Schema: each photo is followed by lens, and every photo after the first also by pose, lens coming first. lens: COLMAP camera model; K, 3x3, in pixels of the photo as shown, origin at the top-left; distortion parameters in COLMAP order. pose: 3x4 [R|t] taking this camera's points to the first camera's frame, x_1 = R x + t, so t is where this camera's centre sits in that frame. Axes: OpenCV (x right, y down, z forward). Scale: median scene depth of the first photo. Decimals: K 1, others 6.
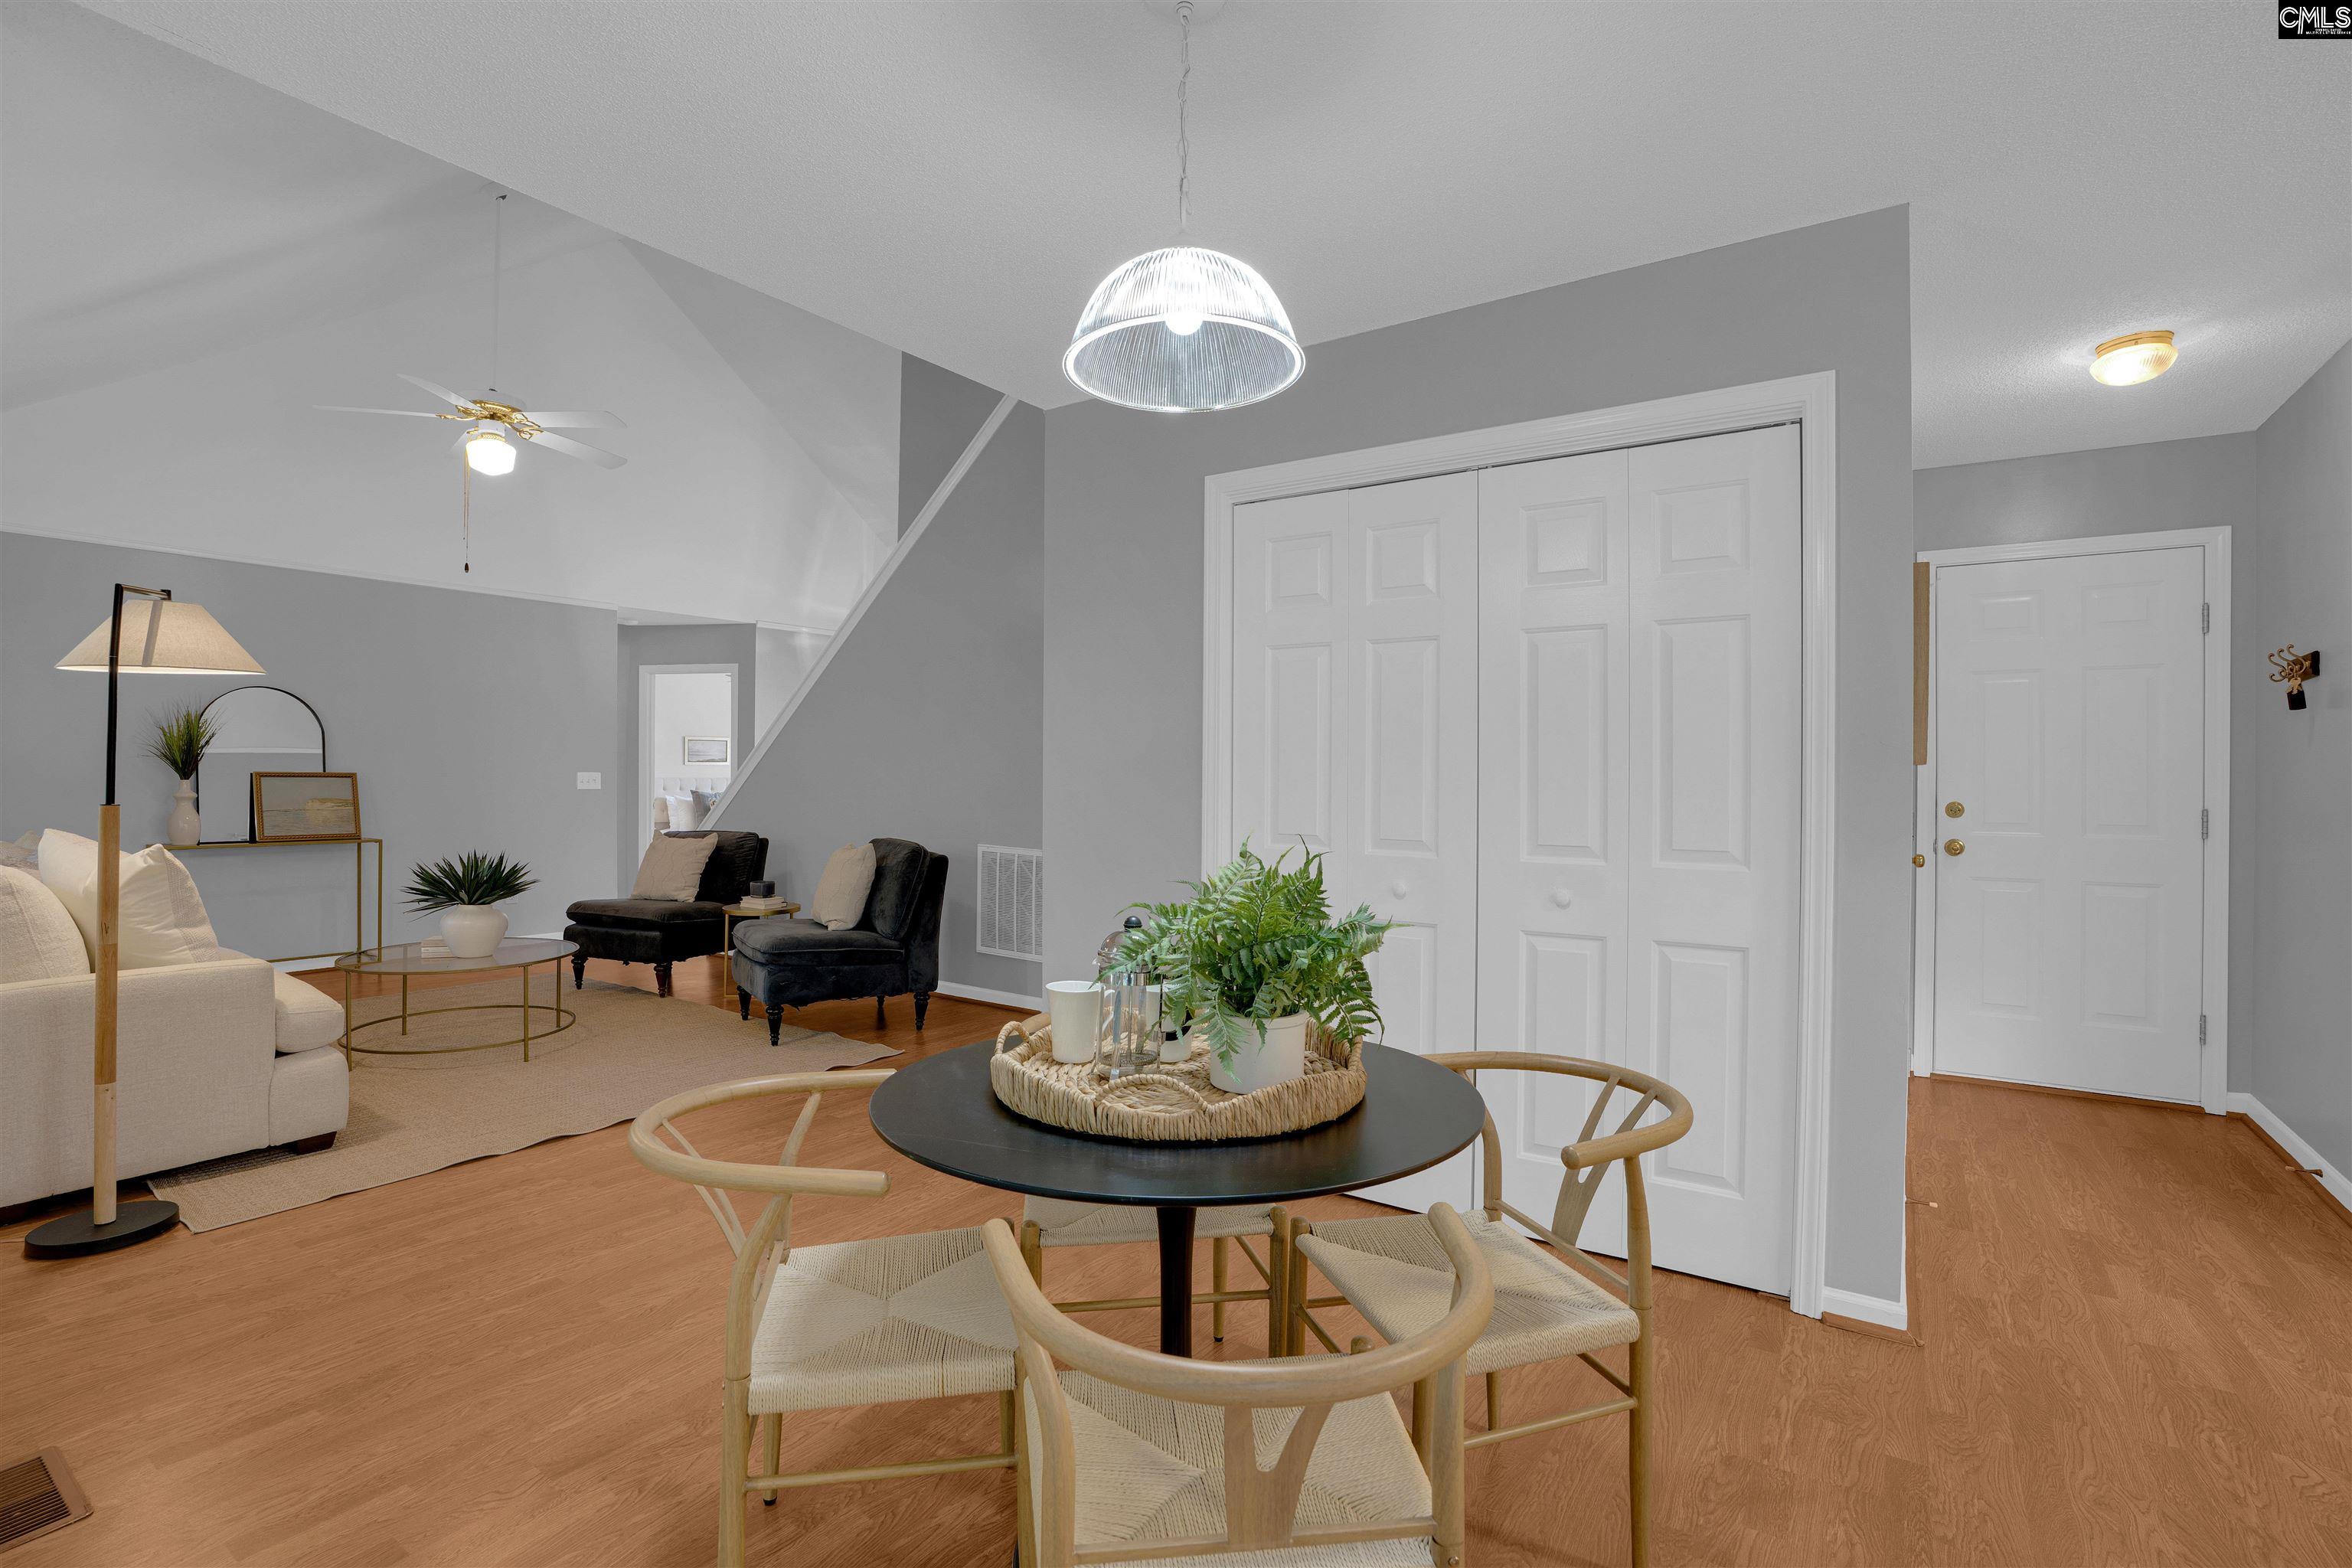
lens RADIAL K [[1117.7, 0, 1176.0], [0, 1117.7, 784.0], [0, 0, 1]] dist [-0.046498, 0.024514]
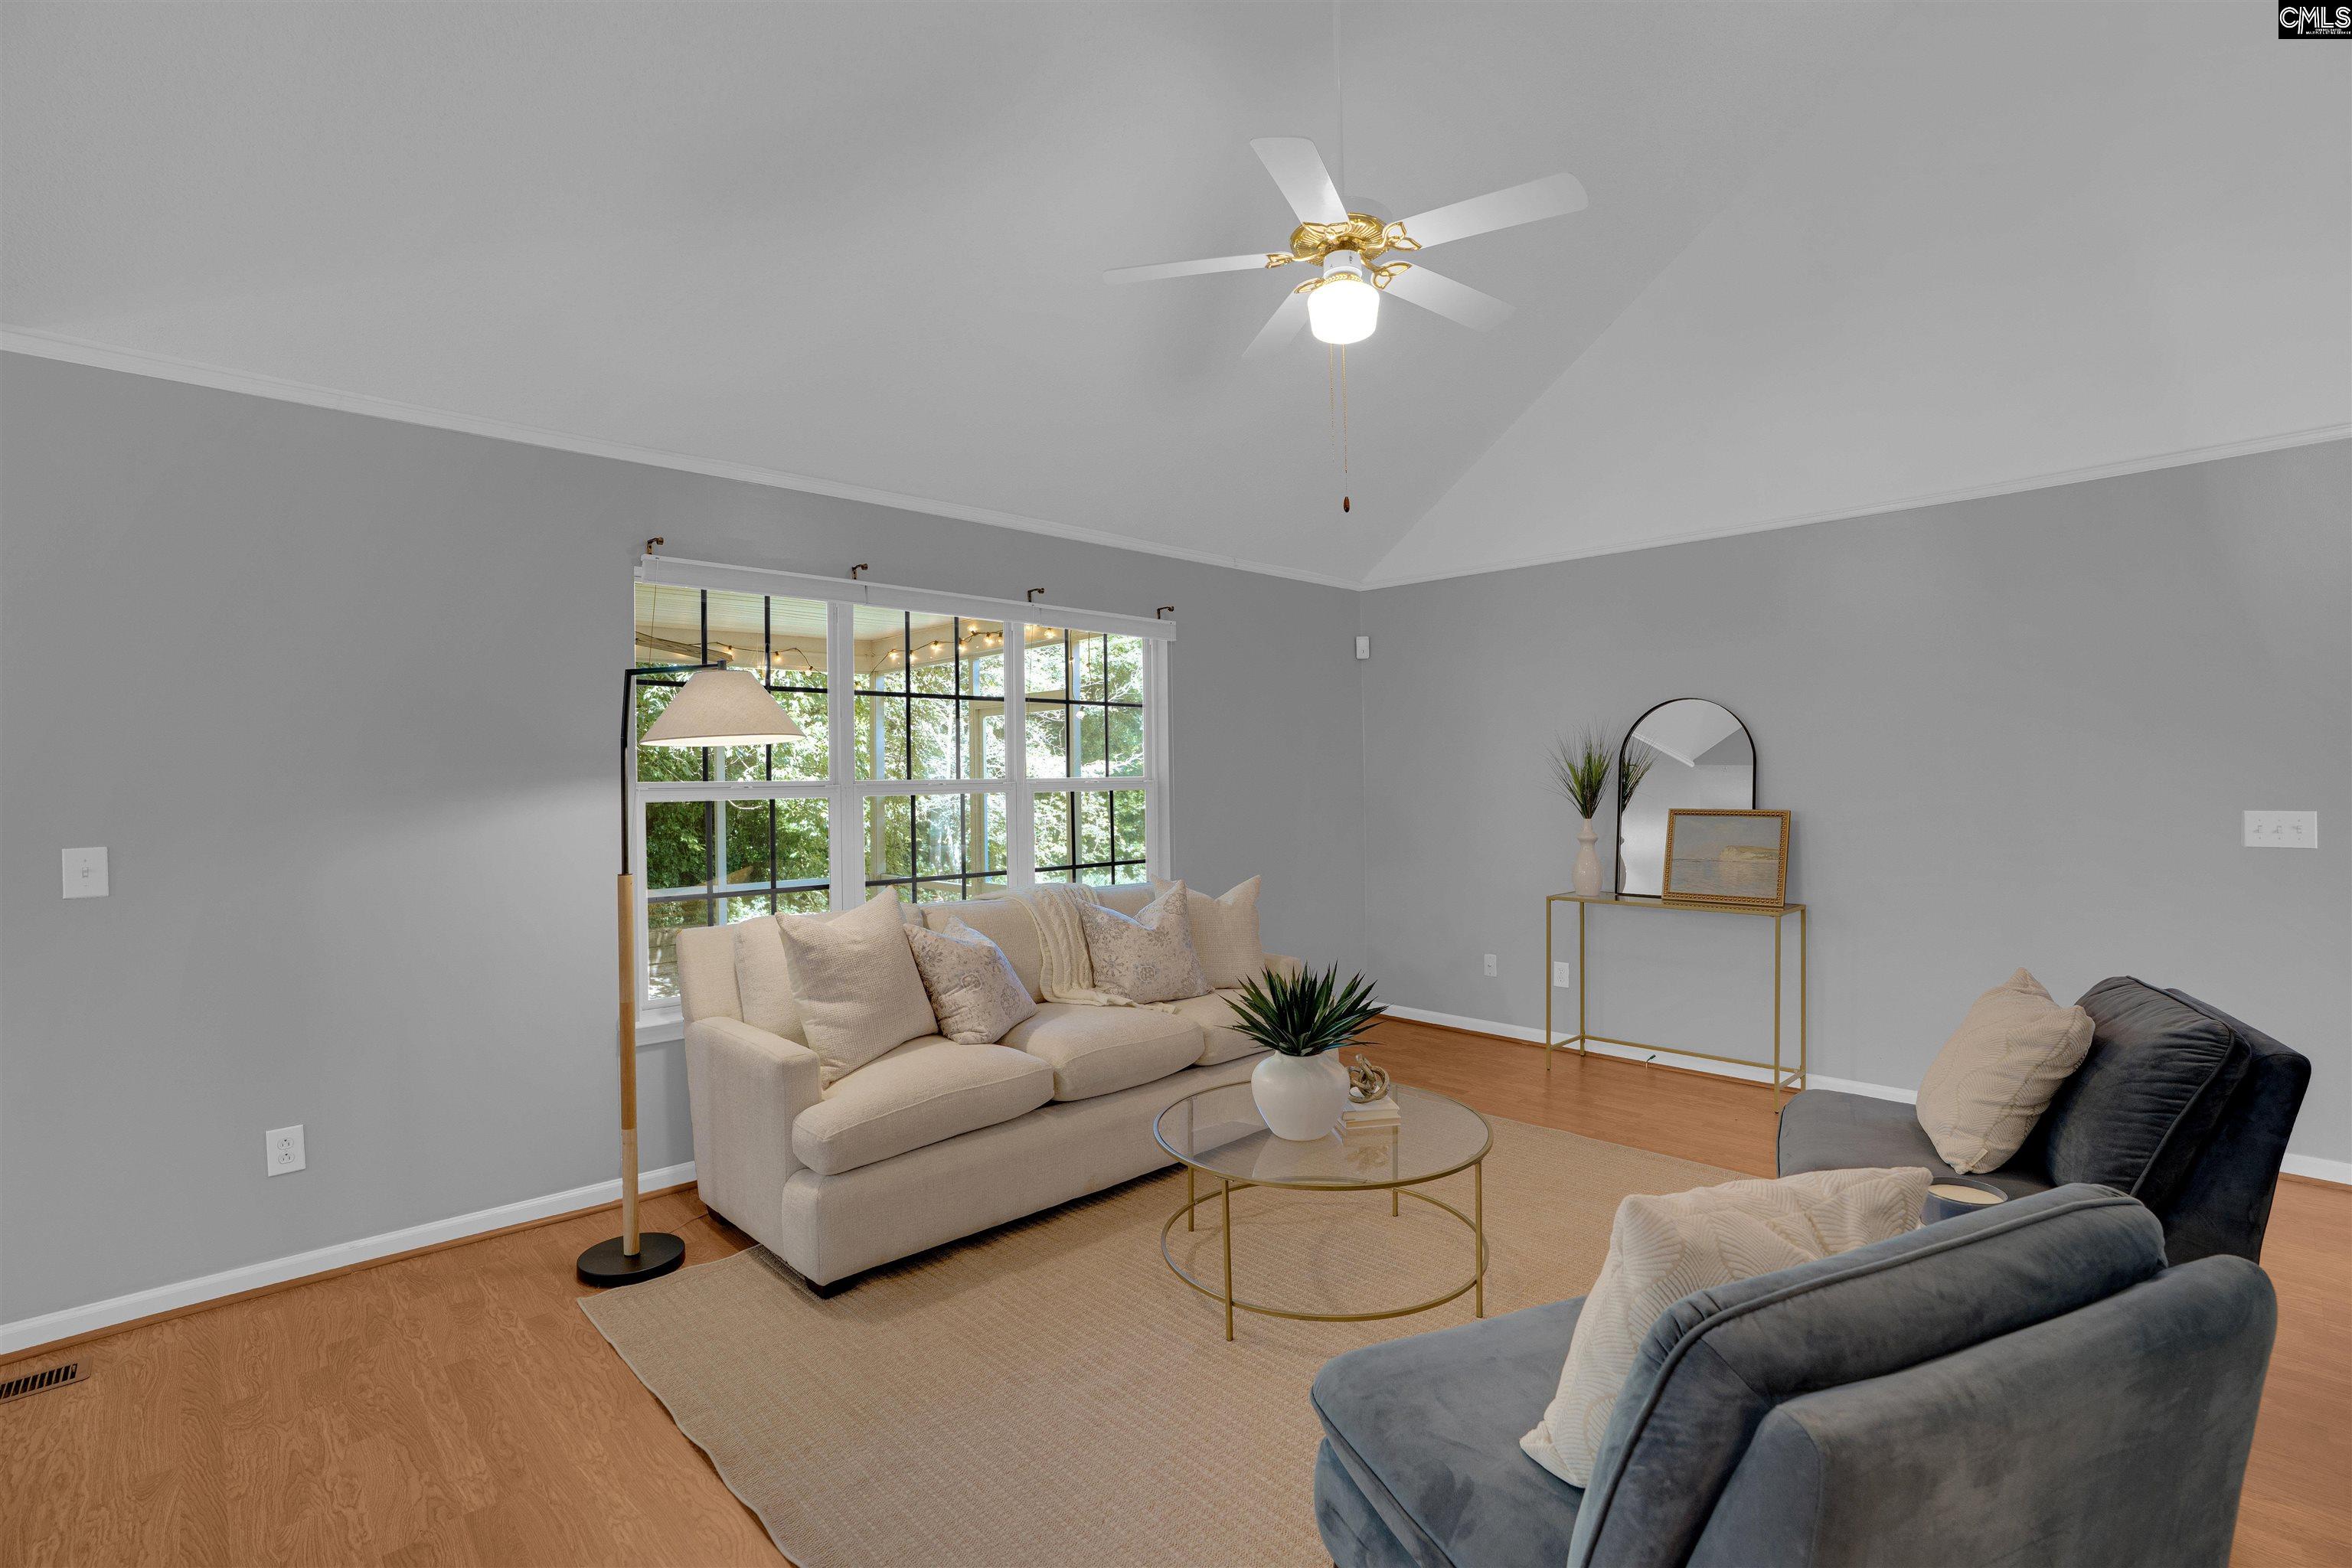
lens RADIAL K [[1063.3, 0, 1130.5], [0, 1063.3, 787.4], [0, 0, 1]] dist [-0.023655, 0.000904]
pose [[-0.207216, 0.002427, -0.978292, -0.026034], [0.005805, 0.999982, 0.001251, -0.031729], [0.978278, -0.005420, -0.207226, 0.844511]]
